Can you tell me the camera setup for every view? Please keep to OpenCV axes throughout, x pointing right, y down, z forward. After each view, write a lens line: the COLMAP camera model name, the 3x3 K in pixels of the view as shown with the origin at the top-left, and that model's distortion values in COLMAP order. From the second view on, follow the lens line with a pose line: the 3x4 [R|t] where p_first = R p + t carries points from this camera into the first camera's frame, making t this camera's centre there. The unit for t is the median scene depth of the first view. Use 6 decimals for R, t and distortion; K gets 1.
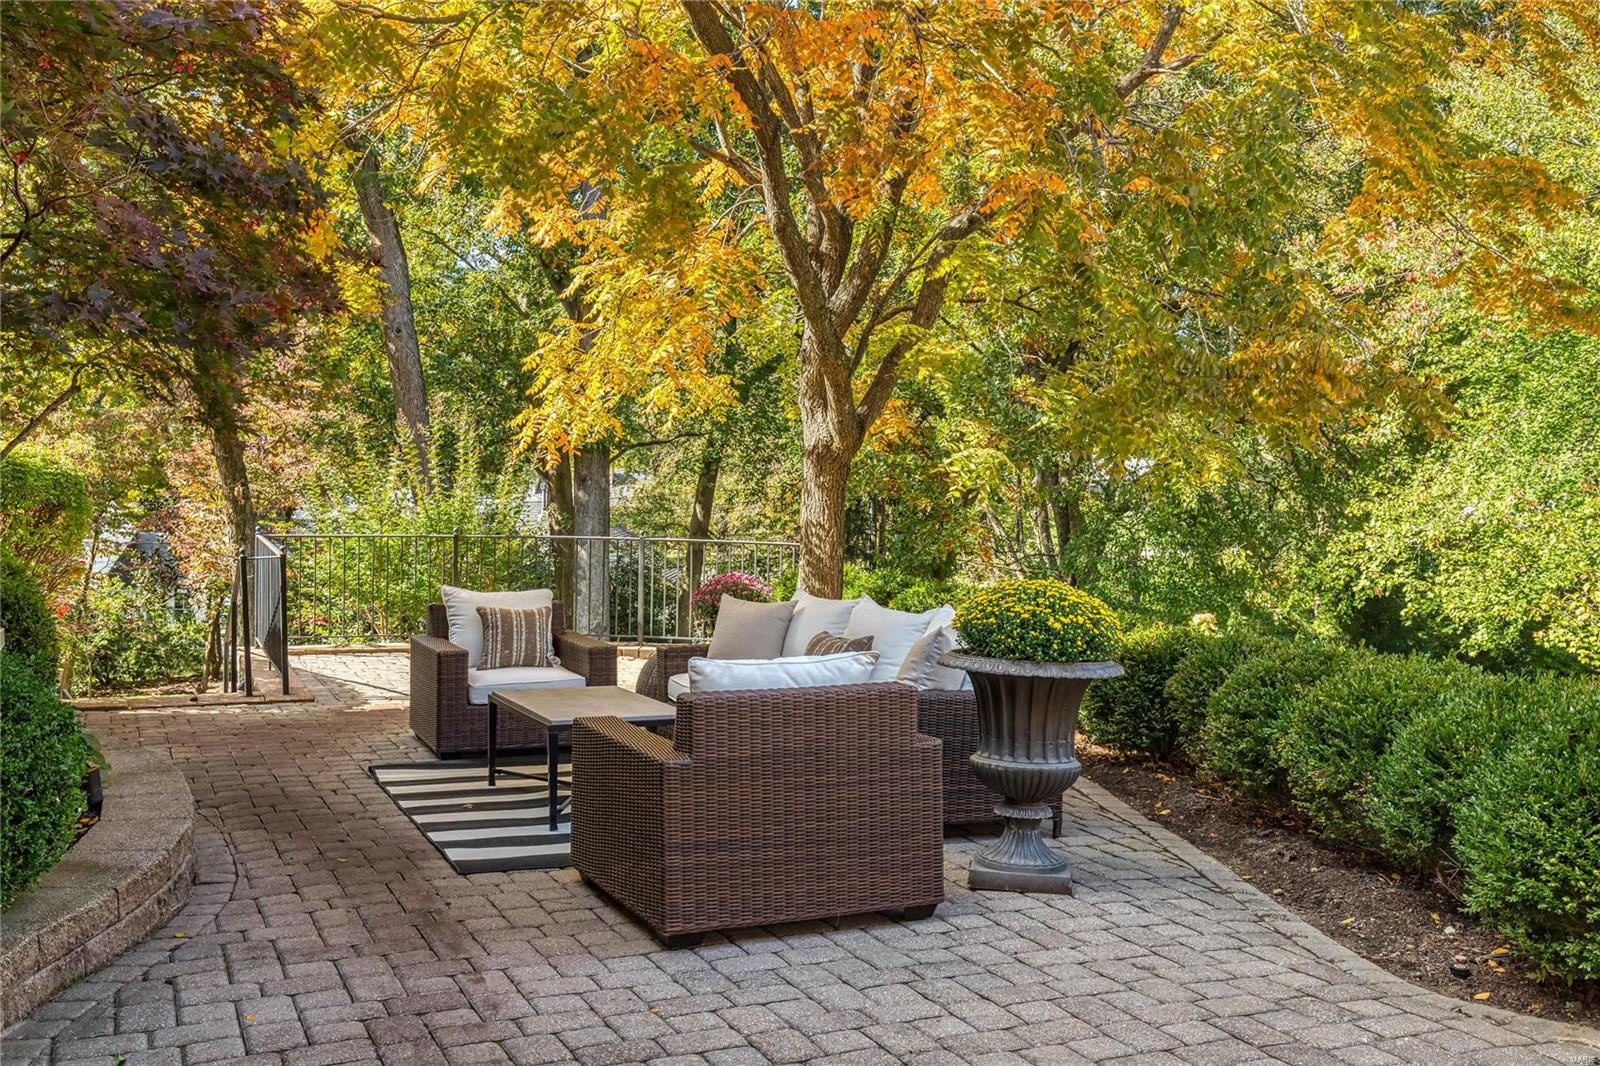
lens RADIAL K [[1554.5, 0, 796.2], [0, 1554.5, 594.9], [0, 0, 1]] dist [0.006080, 0.008854]
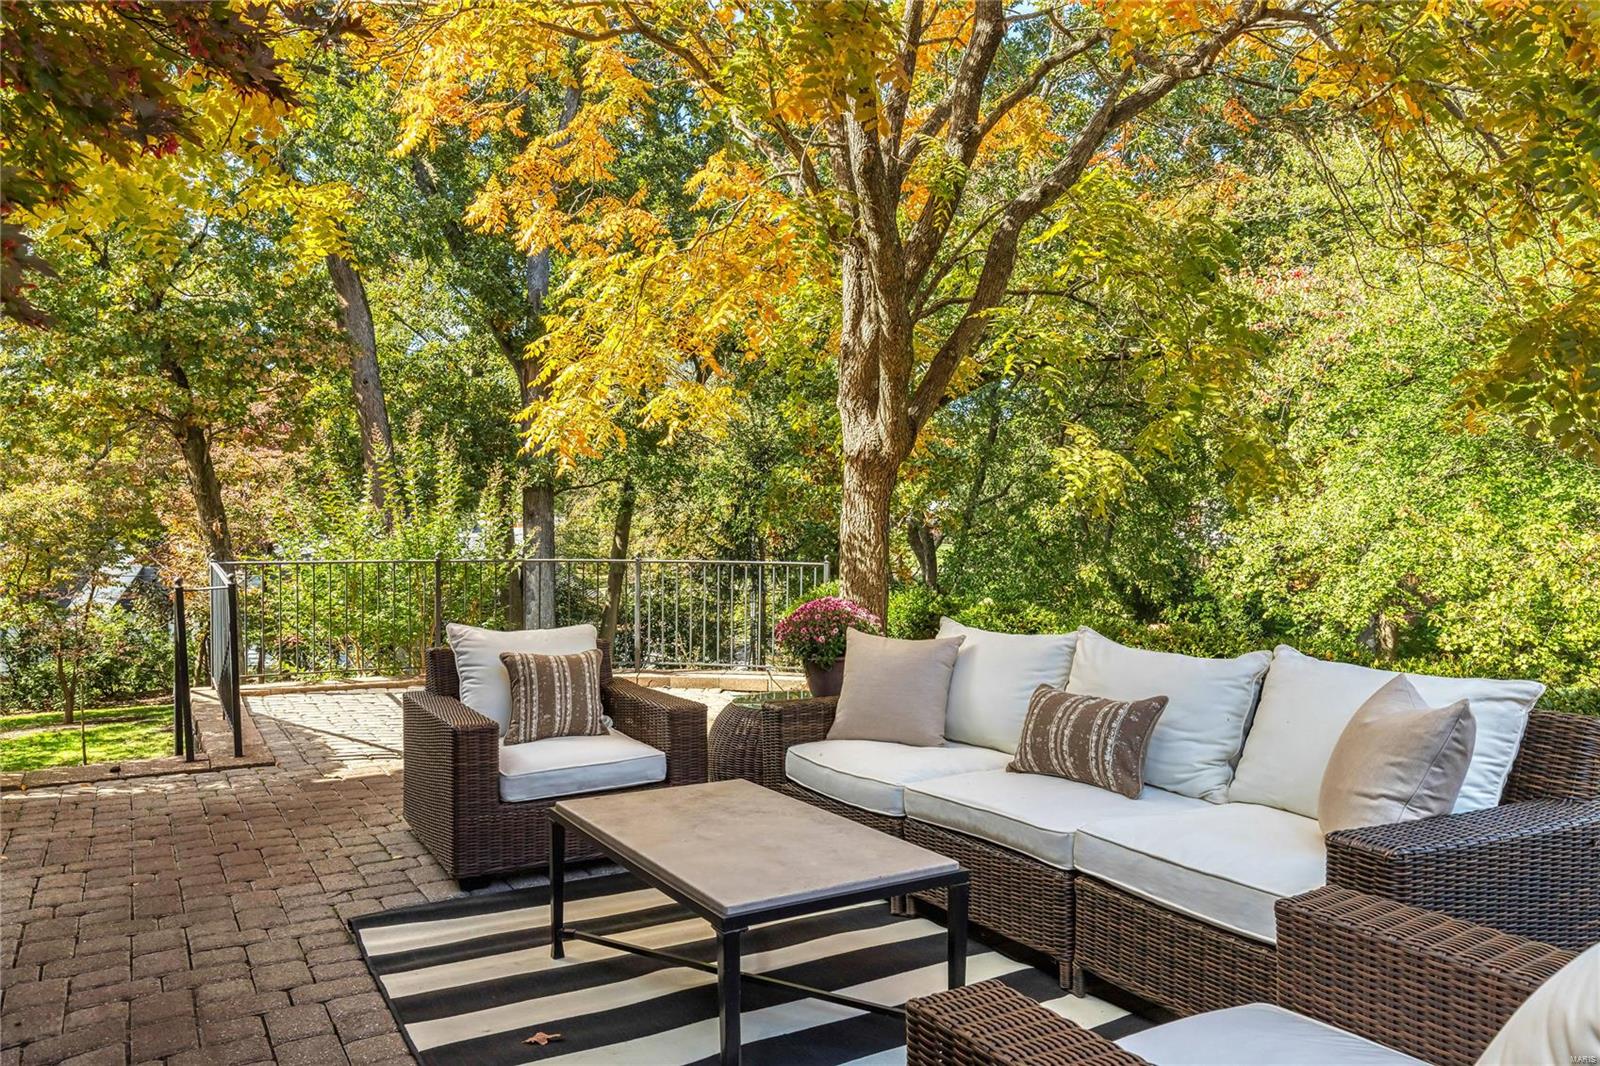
lens RADIAL K [[1132.0, 0, 797.0], [0, 1132.0, 589.3], [0, 0, 1]] dist [0.000957, 0.001499]
pose [[0.993224, -0.018796, 0.114685, -0.086580], [0.020330, 0.999719, -0.012216, -0.008419], [-0.114424, 0.014465, 0.993327, 0.313000]]
